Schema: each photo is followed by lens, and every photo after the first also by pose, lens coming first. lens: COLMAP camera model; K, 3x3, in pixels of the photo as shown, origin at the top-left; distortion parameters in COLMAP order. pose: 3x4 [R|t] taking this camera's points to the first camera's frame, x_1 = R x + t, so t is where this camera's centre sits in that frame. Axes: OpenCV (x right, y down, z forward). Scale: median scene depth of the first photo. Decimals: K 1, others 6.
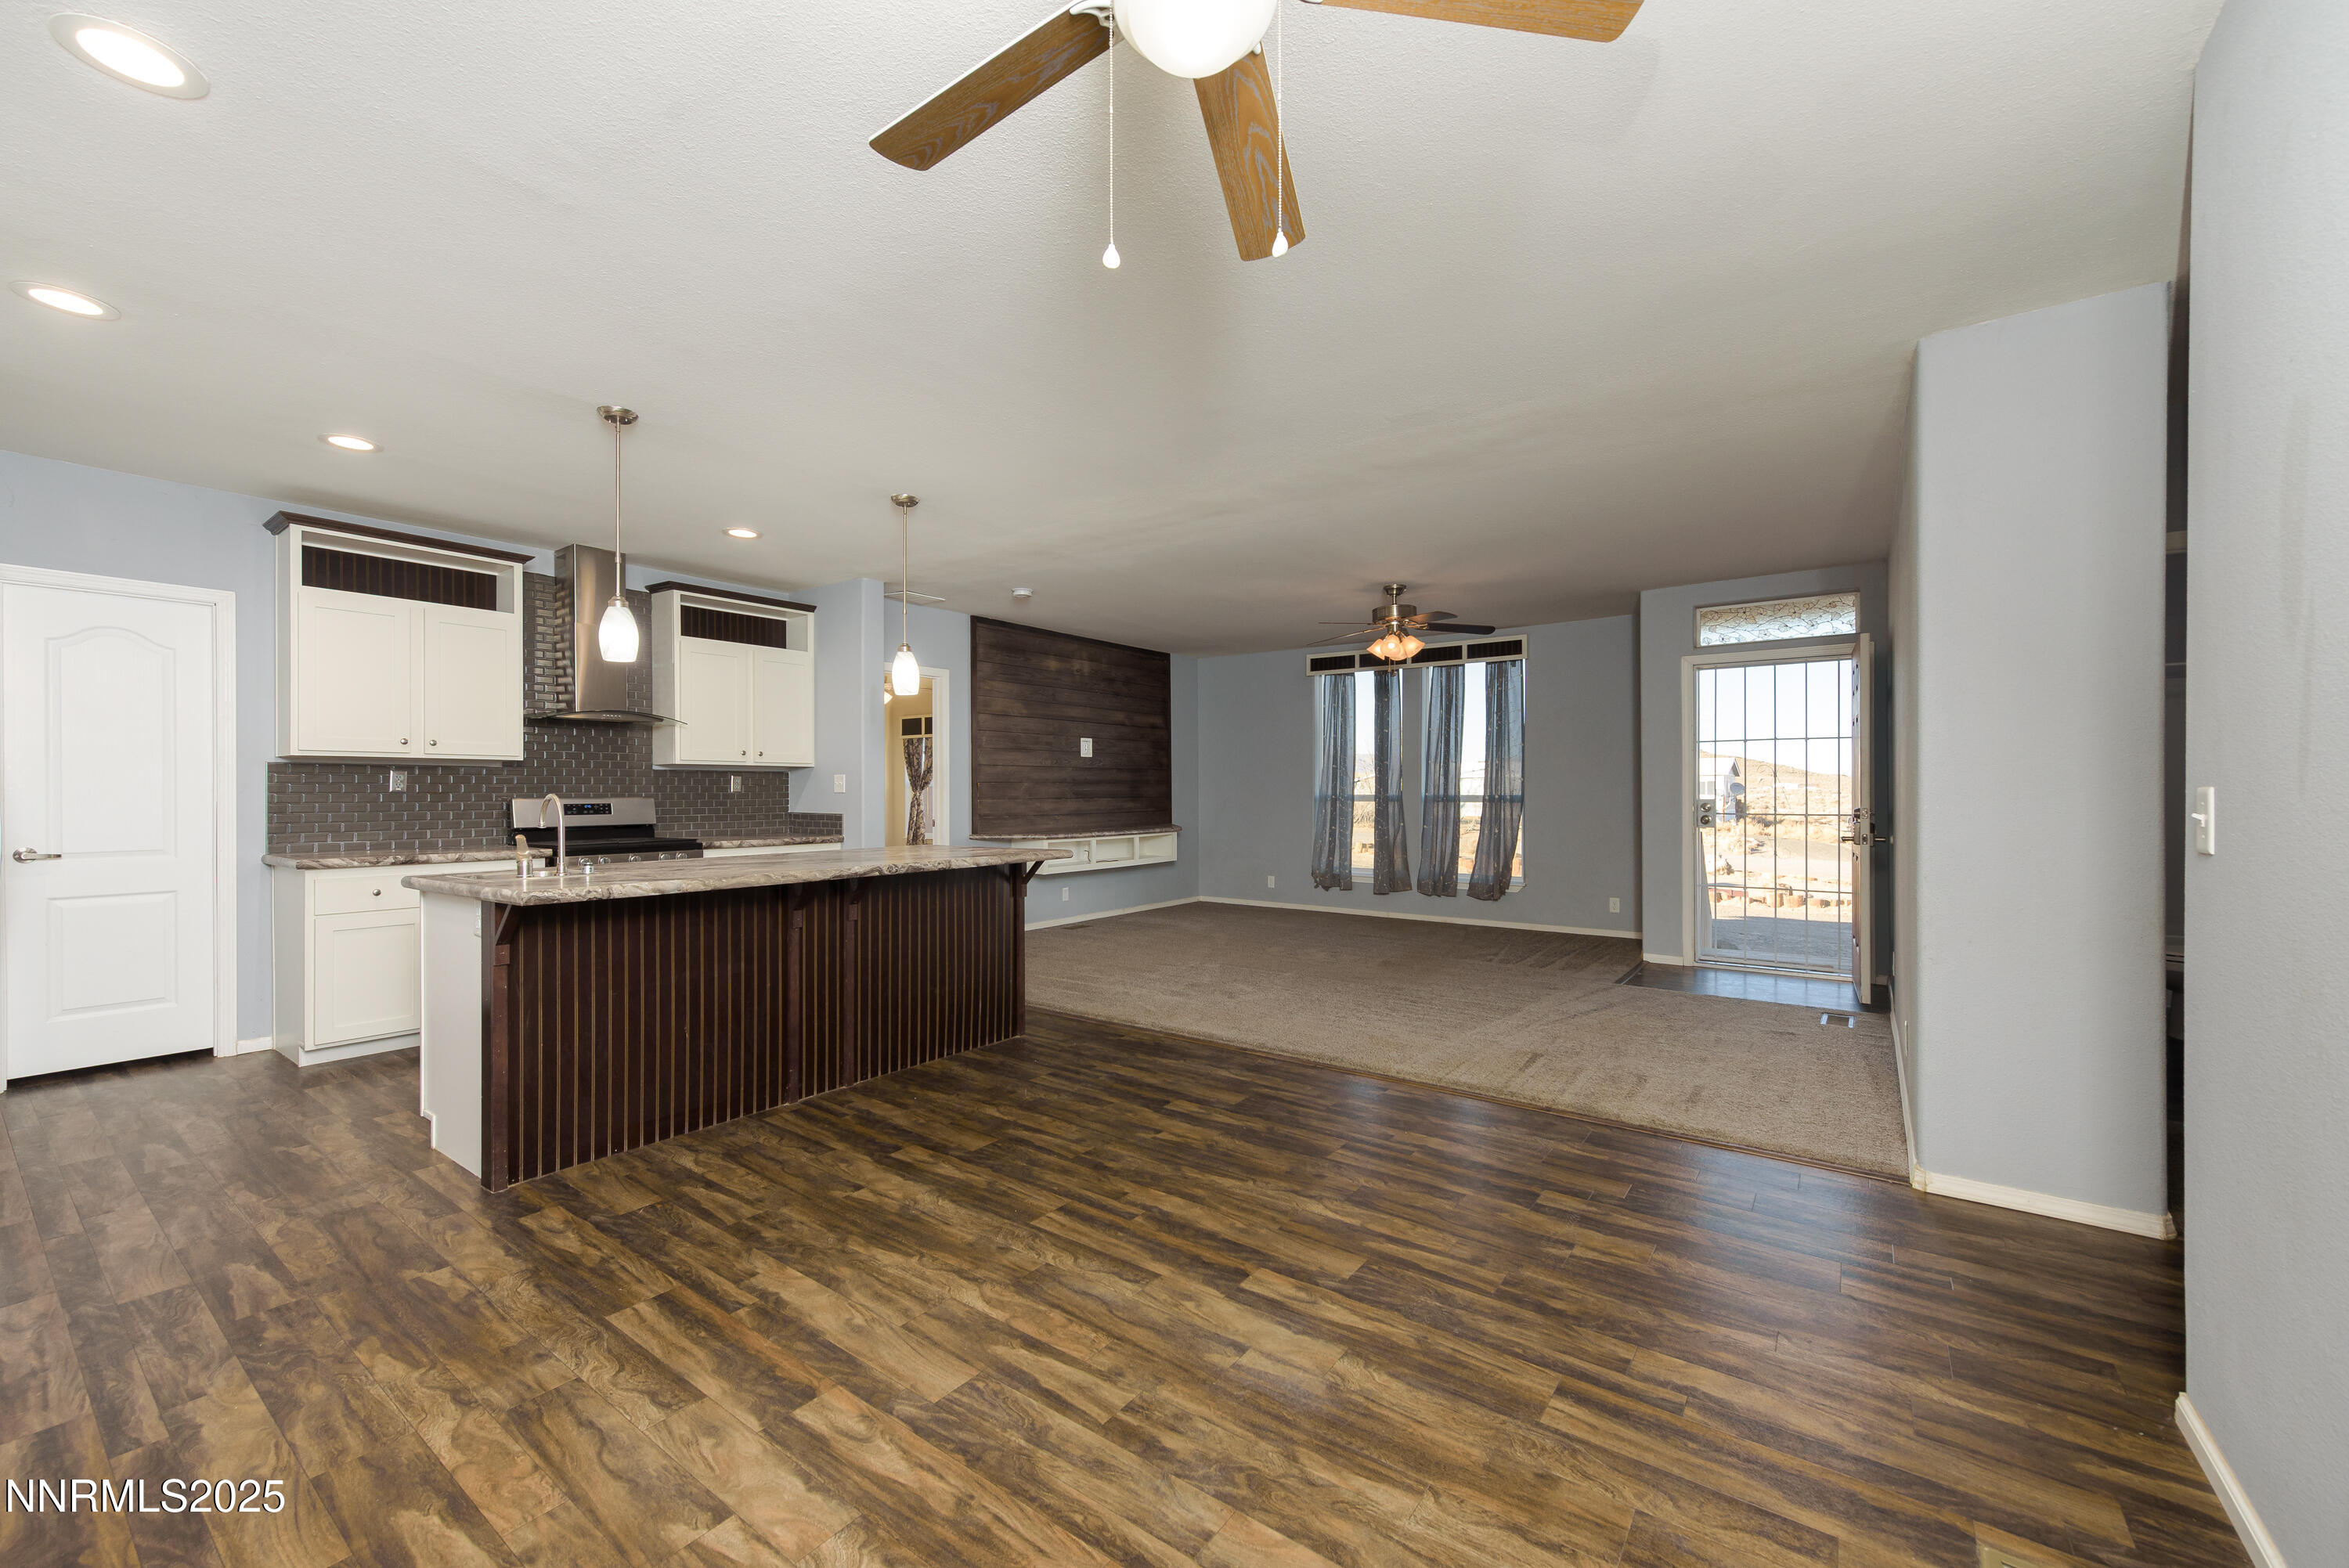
lens RADIAL K [[929.0, 0, 1159.9], [0, 929.0, 790.7], [0, 0, 1]] dist [0.007798, -0.002212]
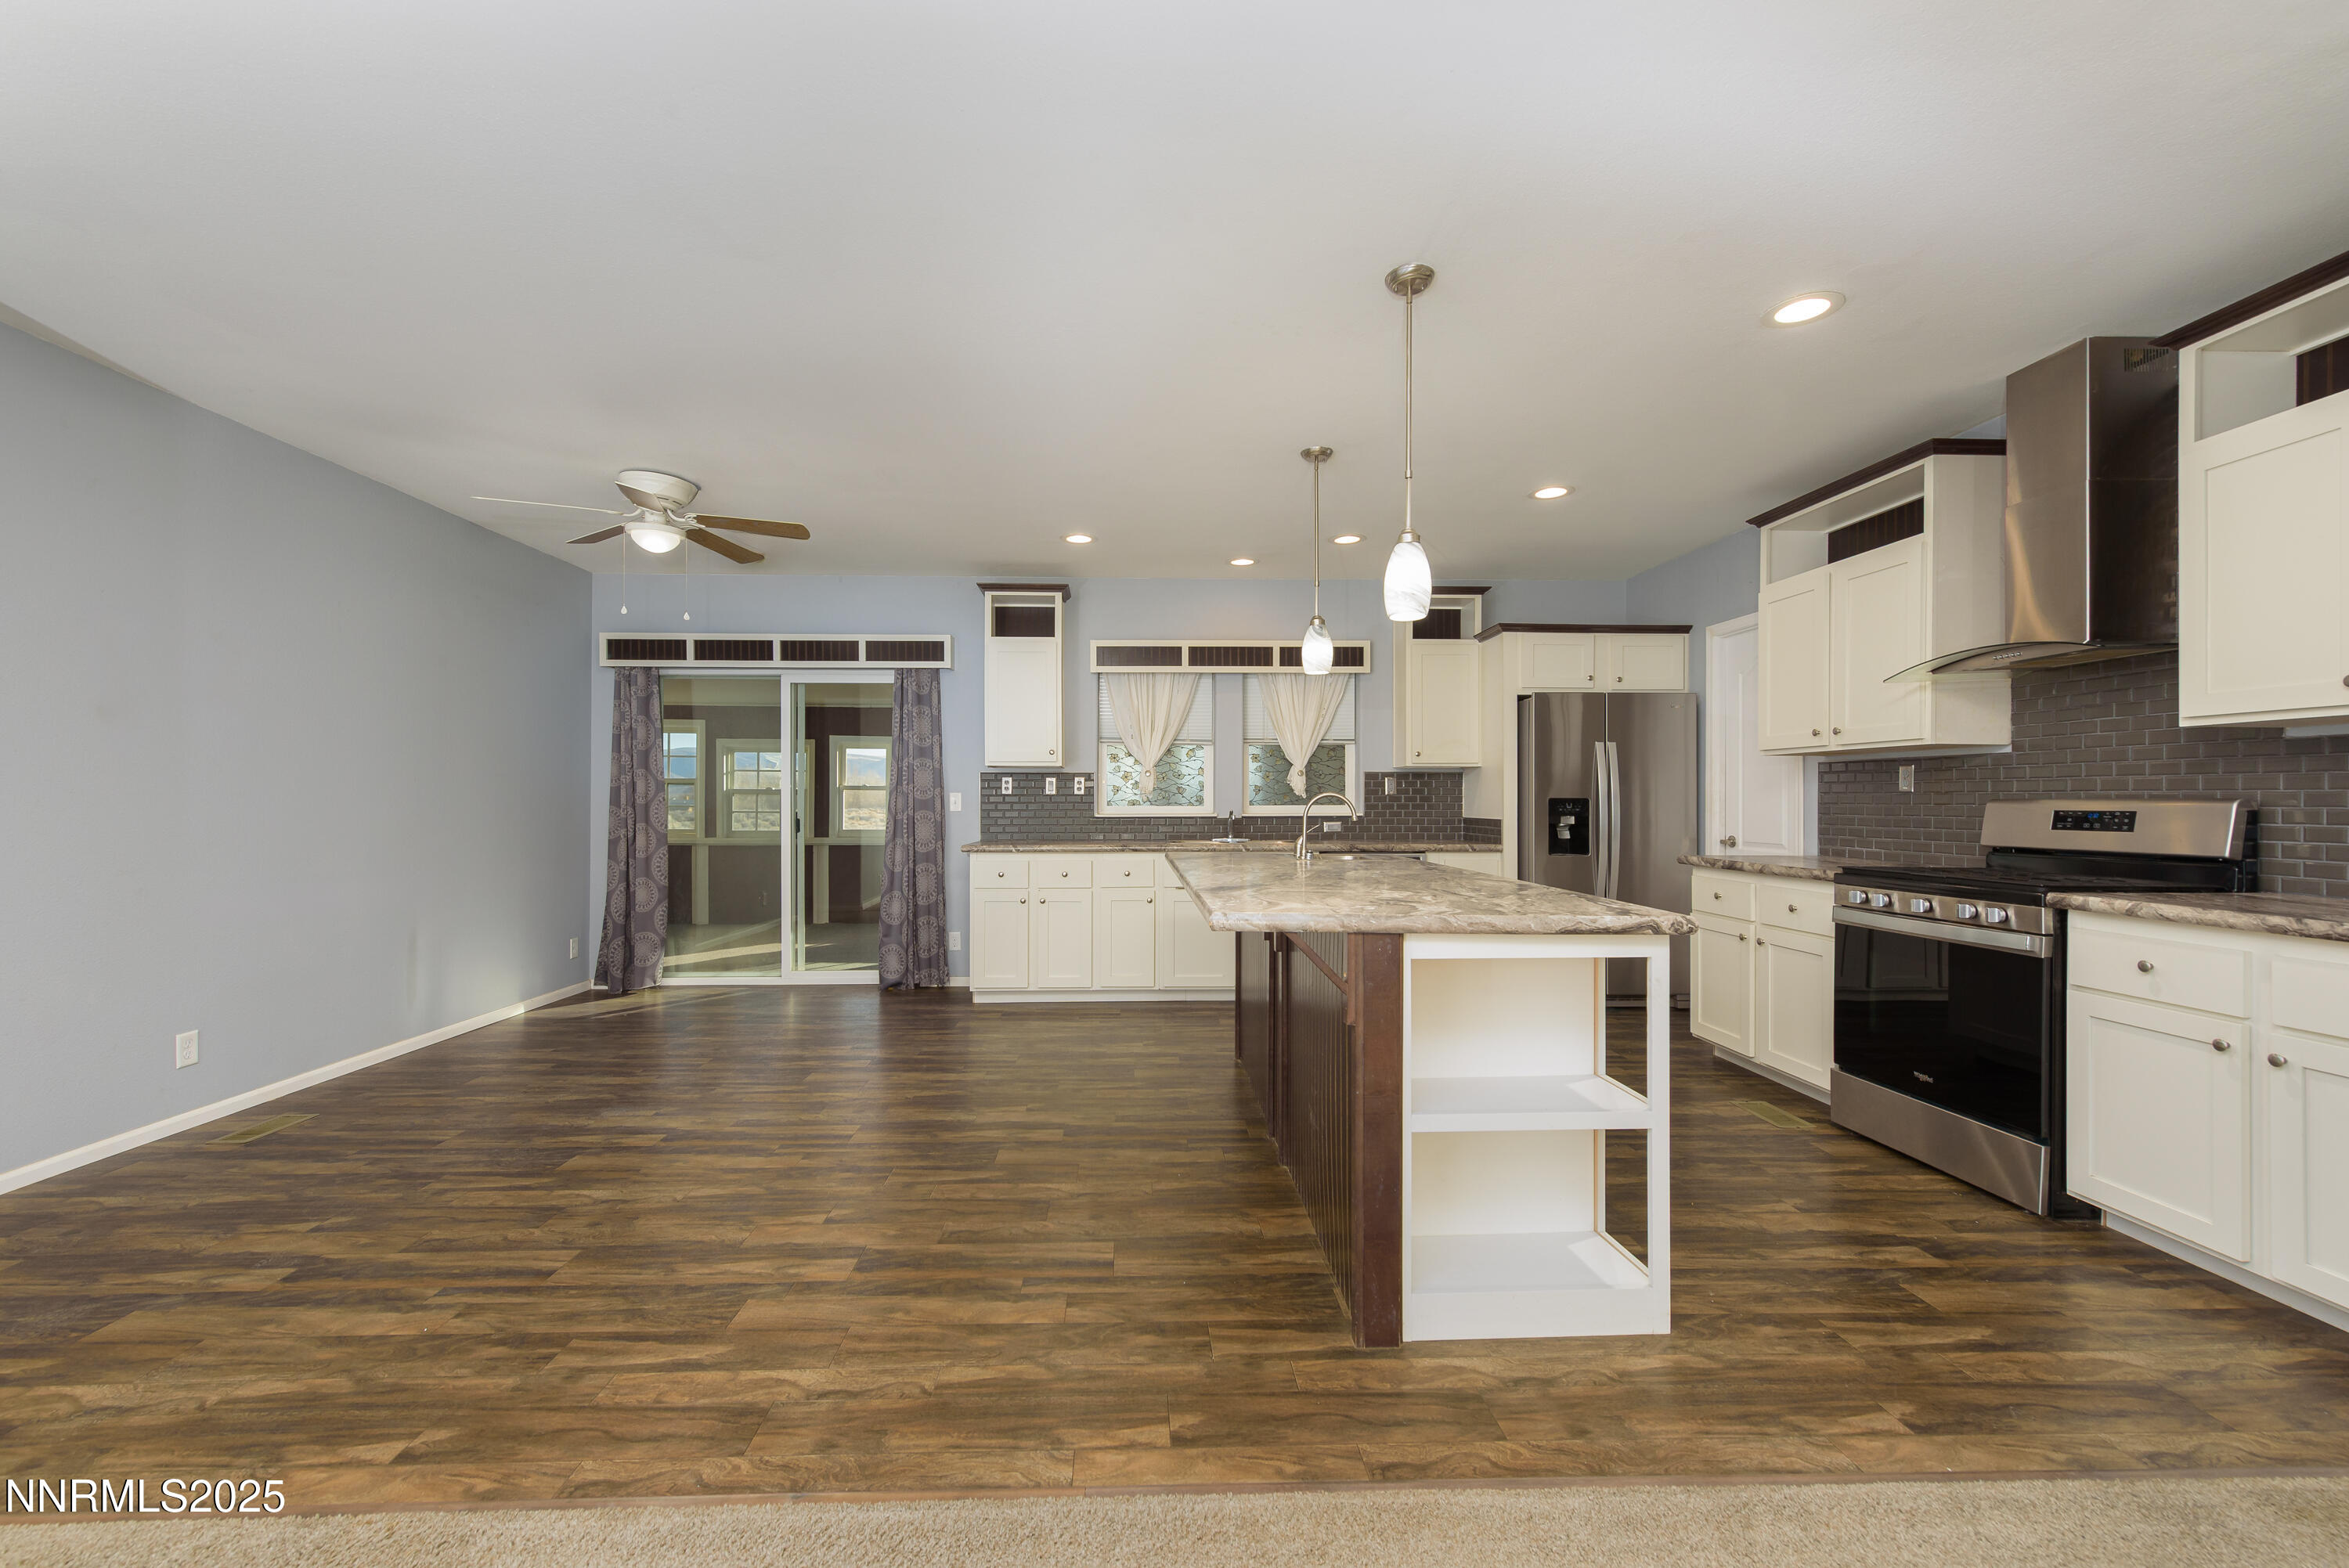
lens RADIAL K [[929.0, 0, 1155.1], [0, 929.0, 801.5], [0, 0, 1]] dist [0.007798, -0.002212]
pose [[-0.778500, -0.000459, -0.627644, 0.187587], [-0.002572, 0.999994, 0.002459, 0.009059], [0.627639, 0.003529, -0.778496, 1.211277]]
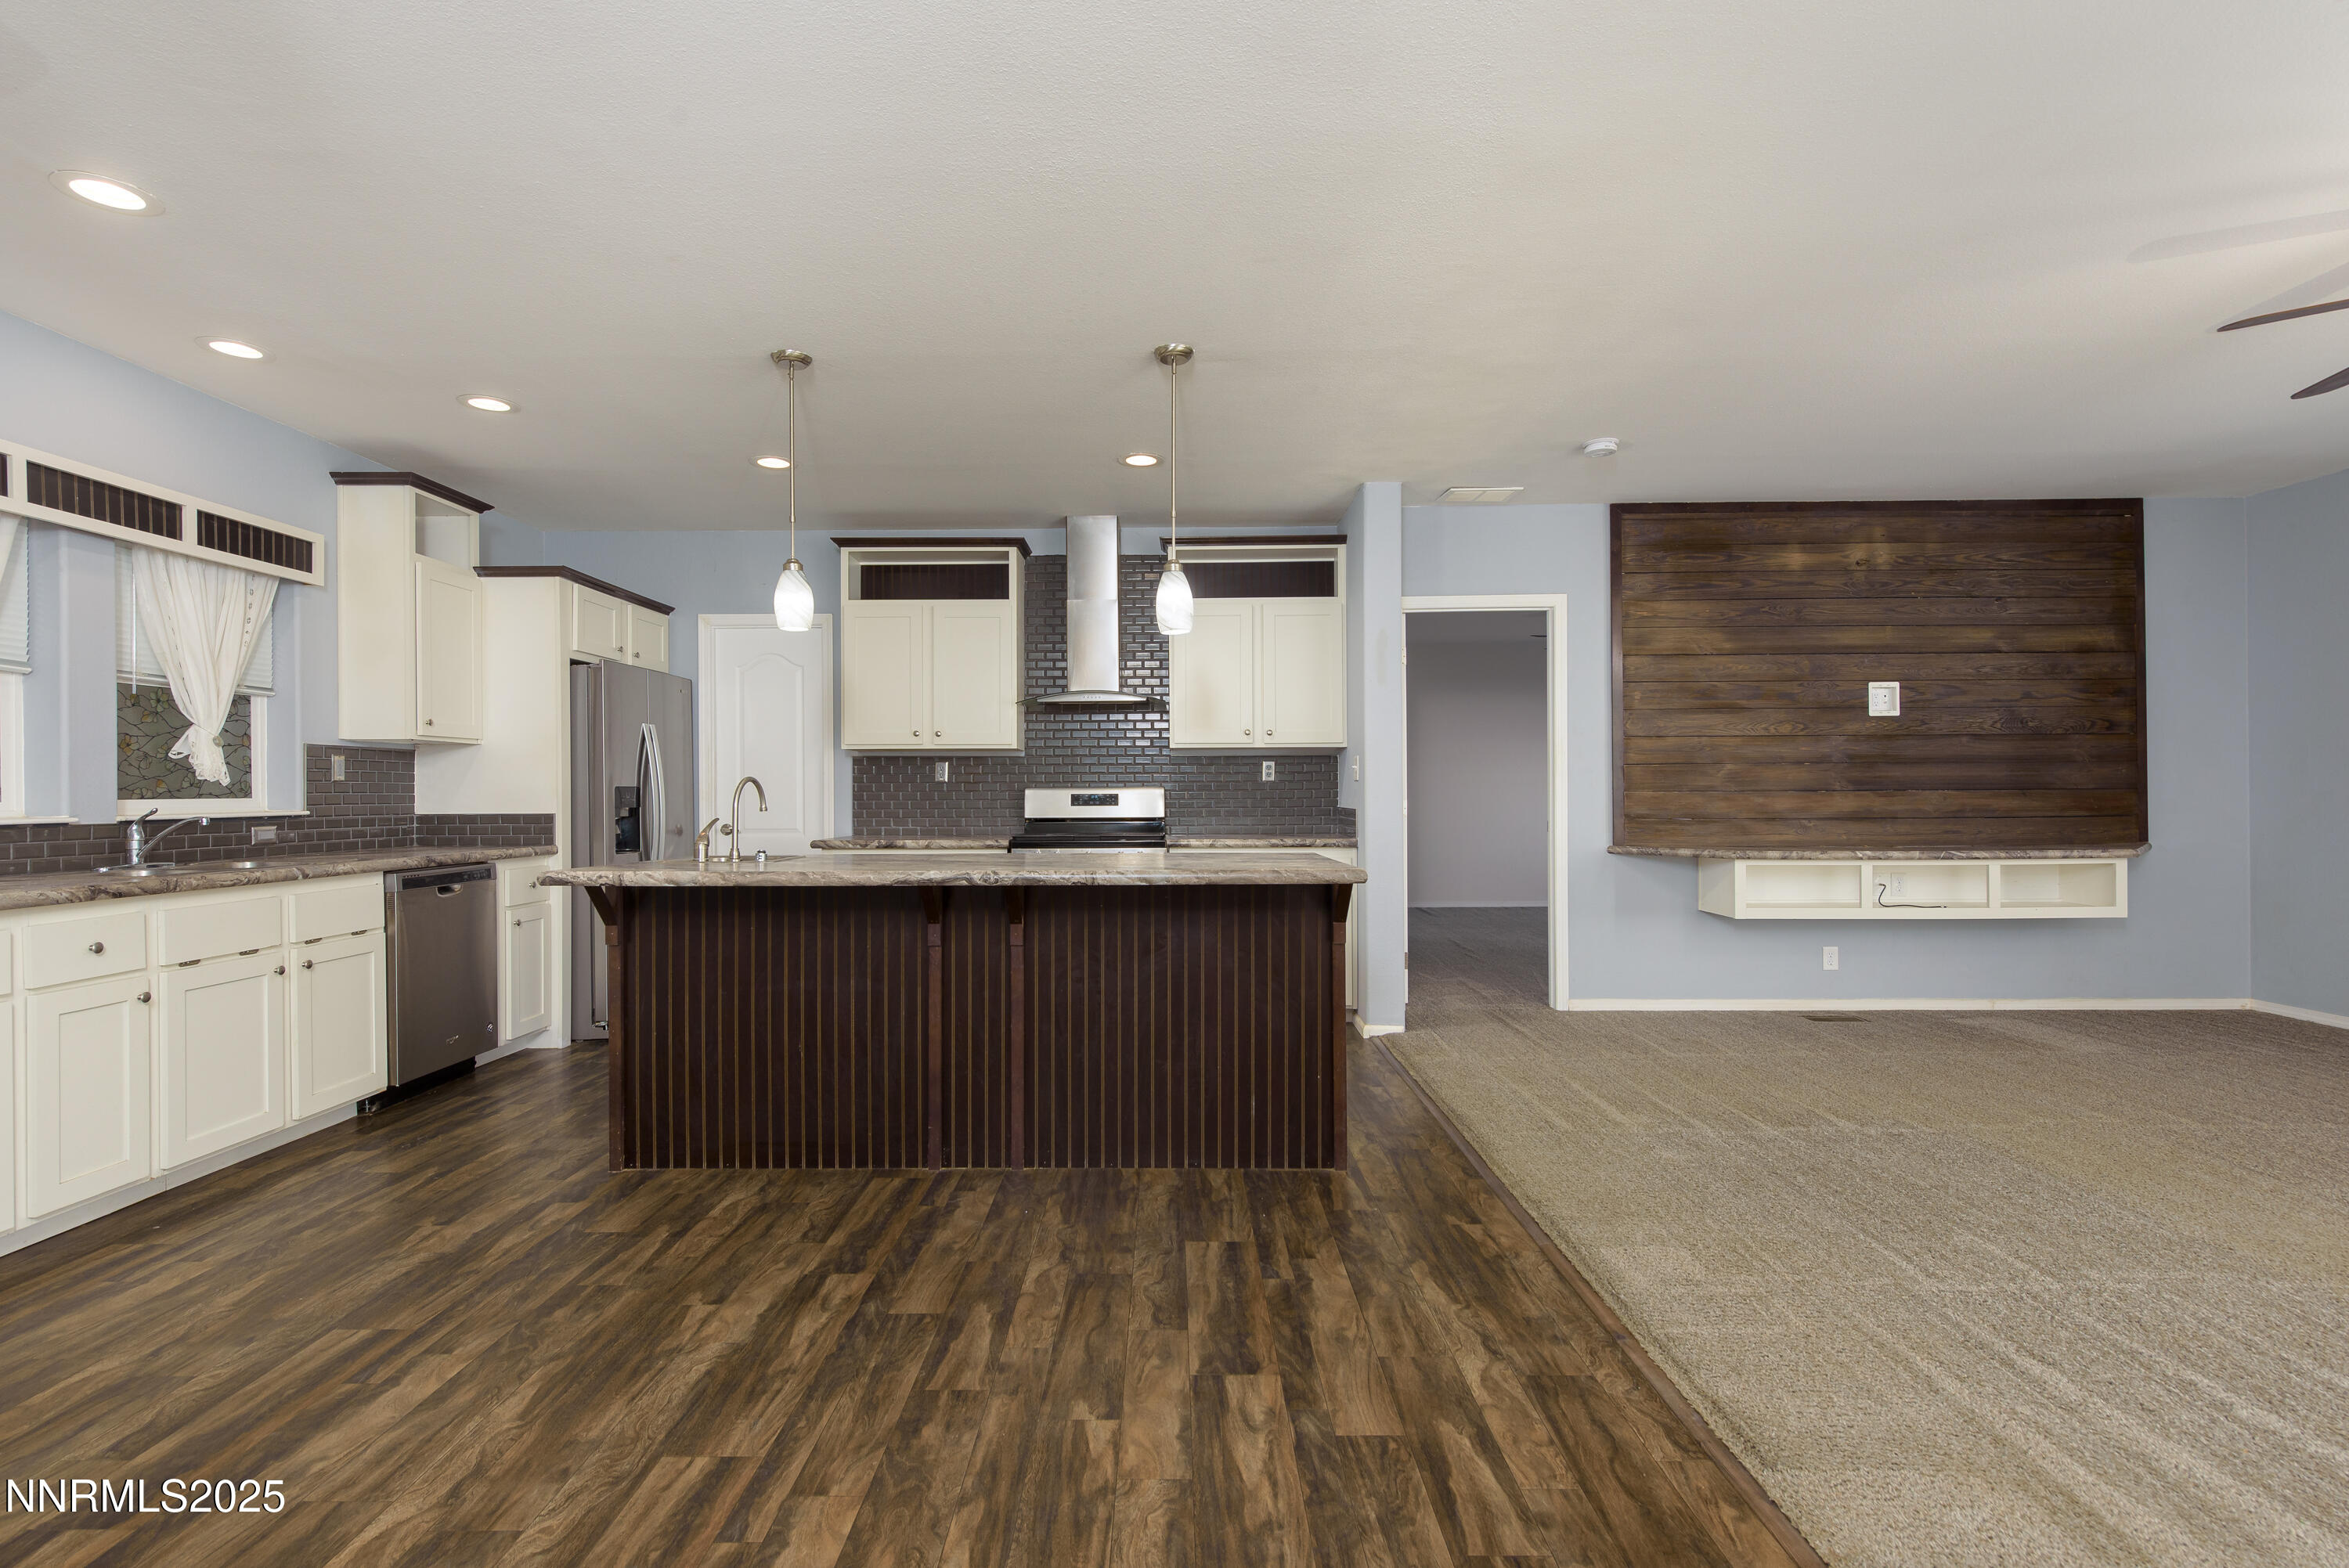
lens RADIAL K [[1106.8, 0, 1158.8], [0, 1106.8, 795.8], [0, 0, 1]] dist [0.002904, -0.000034]
pose [[0.590048, -0.001293, -0.807367, 0.346846], [0.003378, 0.999994, 0.000868, 0.016297], [0.807361, -0.003240, 0.590049, 0.451069]]
